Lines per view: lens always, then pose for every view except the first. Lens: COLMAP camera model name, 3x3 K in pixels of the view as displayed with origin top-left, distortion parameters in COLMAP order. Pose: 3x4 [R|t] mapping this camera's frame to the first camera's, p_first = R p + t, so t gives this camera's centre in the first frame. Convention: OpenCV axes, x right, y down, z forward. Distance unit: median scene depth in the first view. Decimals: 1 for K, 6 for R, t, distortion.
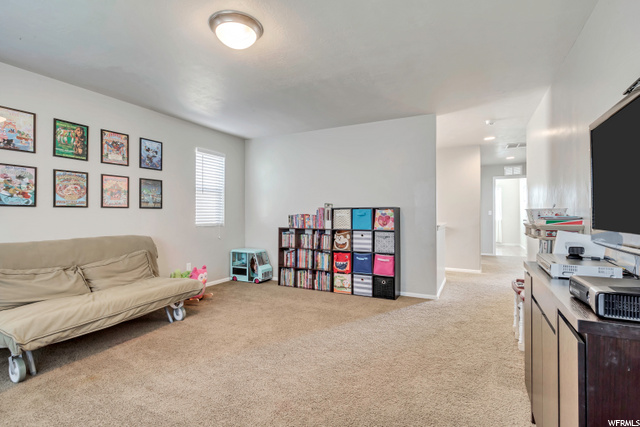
lens RADIAL K [[305.0, 0, 317.6], [0, 305.0, 211.4], [0, 0, 1]] dist [-0.000458, 0.003527]
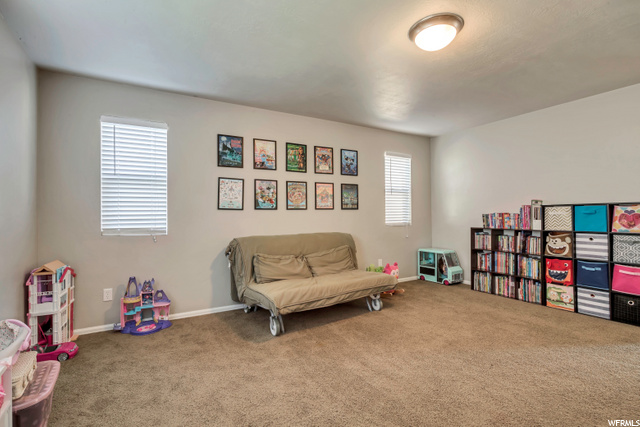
lens RADIAL K [[305.0, 0, 321.1], [0, 305.0, 211.6], [0, 0, 1]] dist [-0.000458, 0.003527]
pose [[0.851446, -0.013255, -0.524274, -0.040394], [0.014469, 0.999894, -0.001782, -0.001116], [0.524242, -0.006068, 0.851548, -0.041784]]
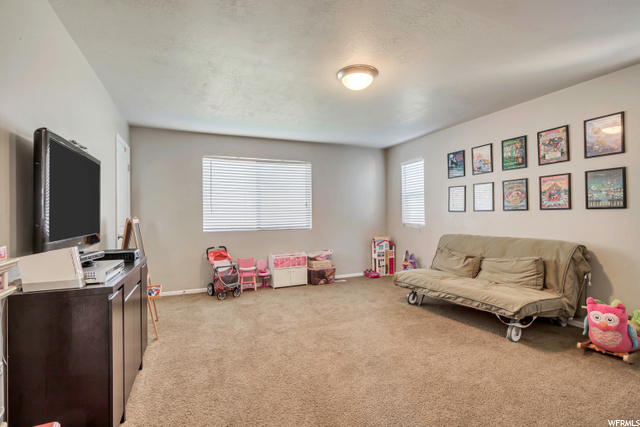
lens RADIAL K [[305.0, 0, 323.8], [0, 305.0, 213.8], [0, 0, 1]] dist [-0.000458, 0.003527]
pose [[-0.618333, -0.000152, -0.785916, 0.526981], [0.014010, 0.999839, -0.011215, 0.001632], [0.785791, -0.017945, -0.618232, 1.066454]]
